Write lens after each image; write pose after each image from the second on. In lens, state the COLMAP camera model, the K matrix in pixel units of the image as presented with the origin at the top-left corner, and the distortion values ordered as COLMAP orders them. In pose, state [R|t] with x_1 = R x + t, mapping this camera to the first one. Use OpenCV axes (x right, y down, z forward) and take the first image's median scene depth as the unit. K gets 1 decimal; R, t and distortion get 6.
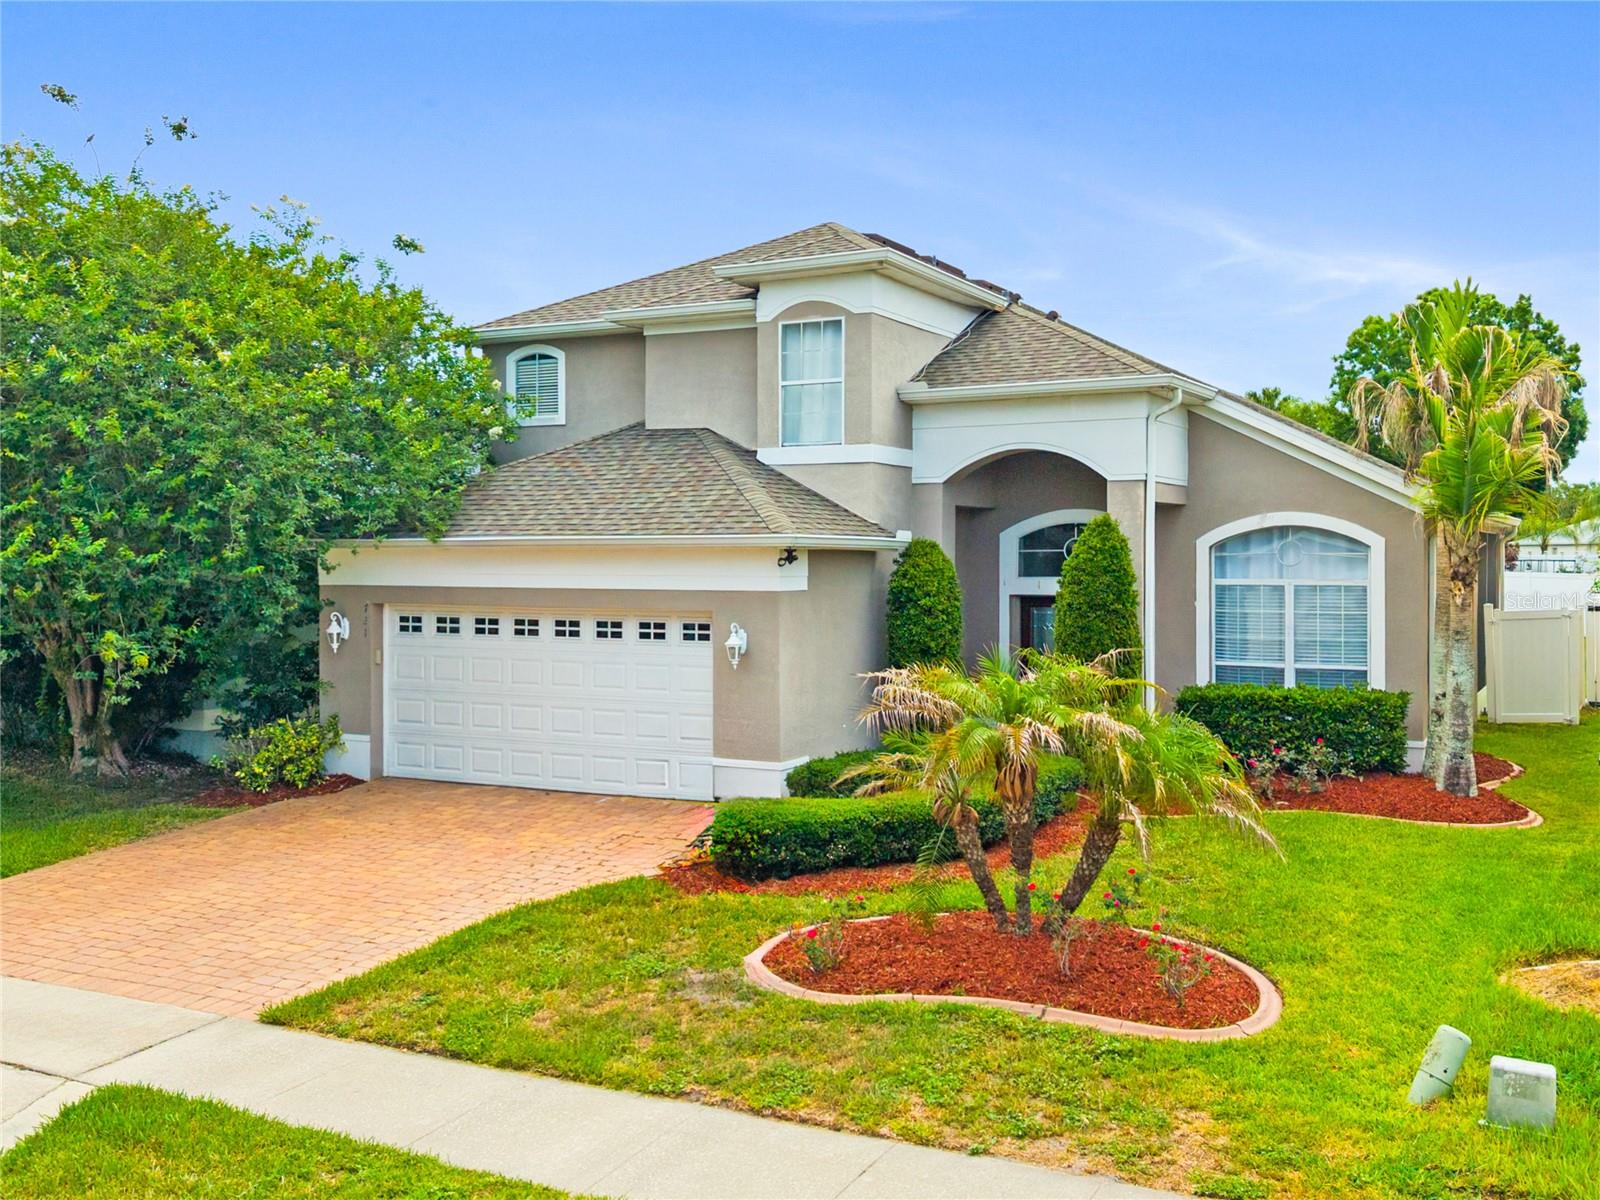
lens RADIAL K [[1074.4, 0, 800.0], [0, 1074.4, 600.0], [0, 0, 1]] dist [0.049936, -0.040678]
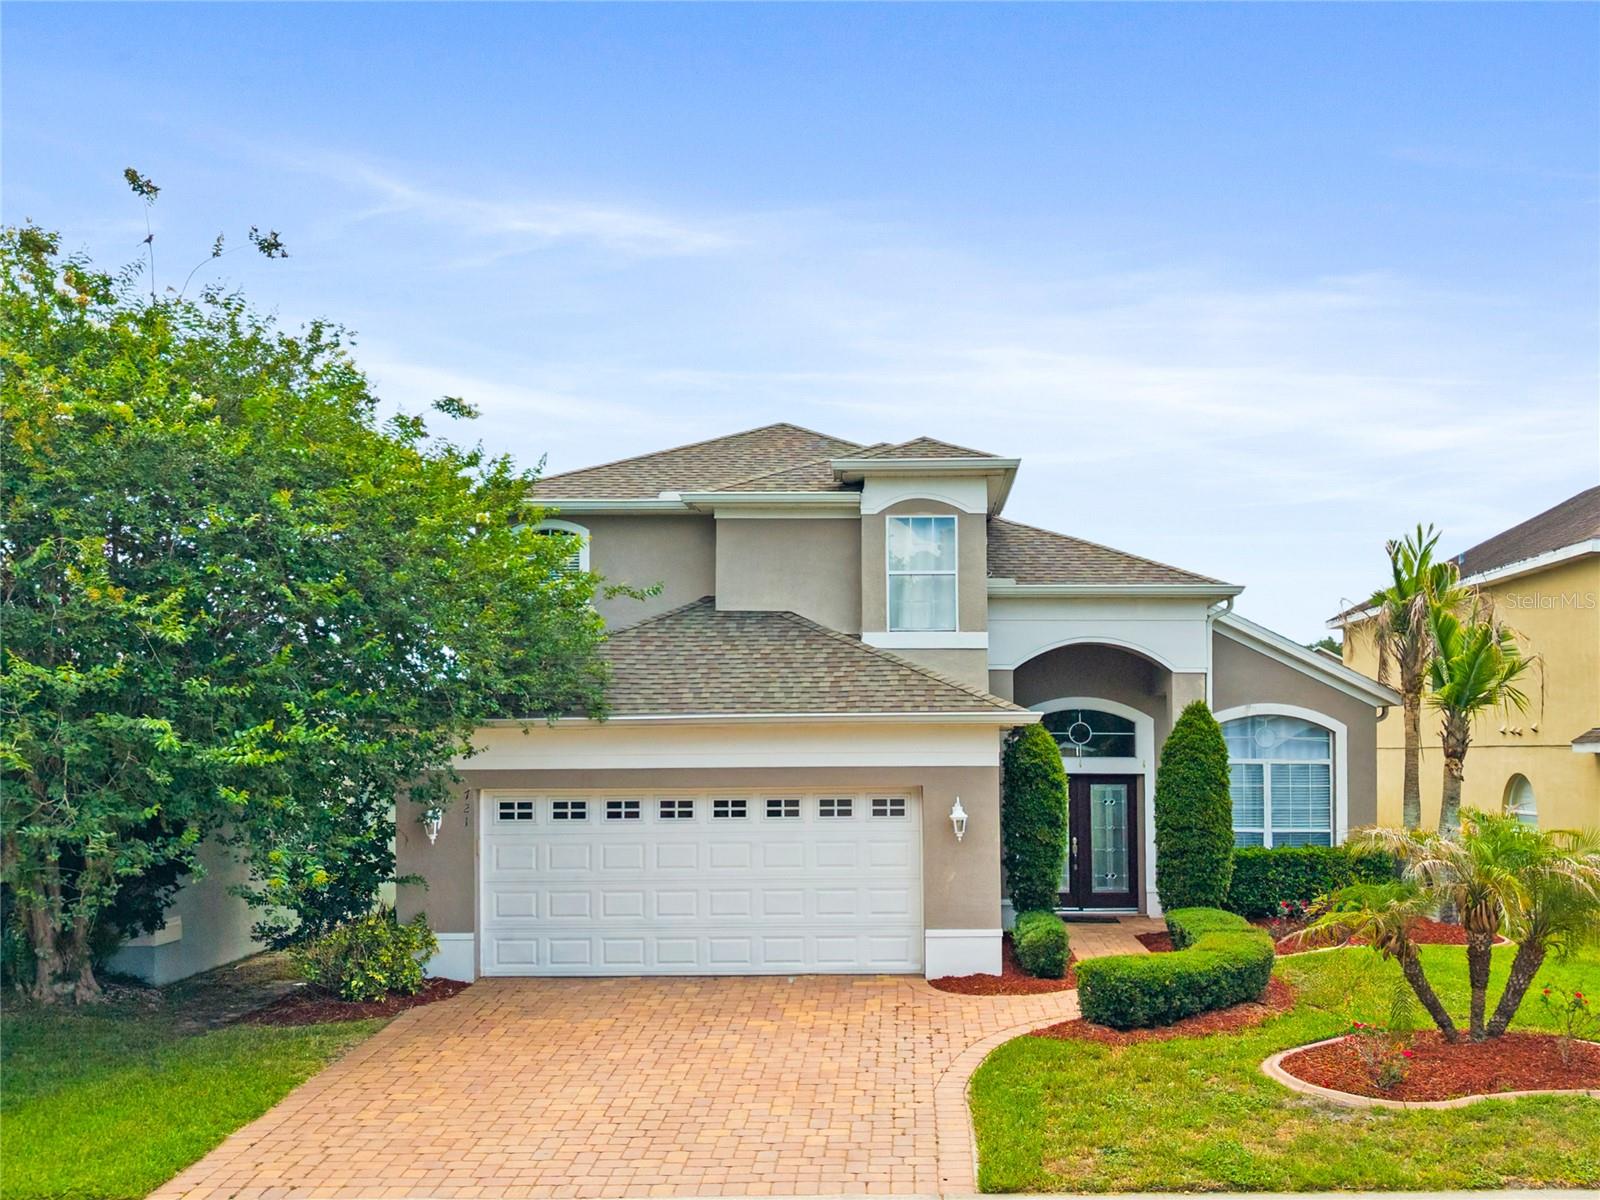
lens RADIAL K [[1063.2, 0, 799.7], [0, 1063.2, 750.6], [0, 0, 1]] dist [0.004159, 0.001738]
pose [[0.943197, -0.001869, 0.332229, -0.434782], [0.014964, 0.999208, -0.036861, 0.008259], [-0.331897, 0.039738, 0.942478, 0.056892]]
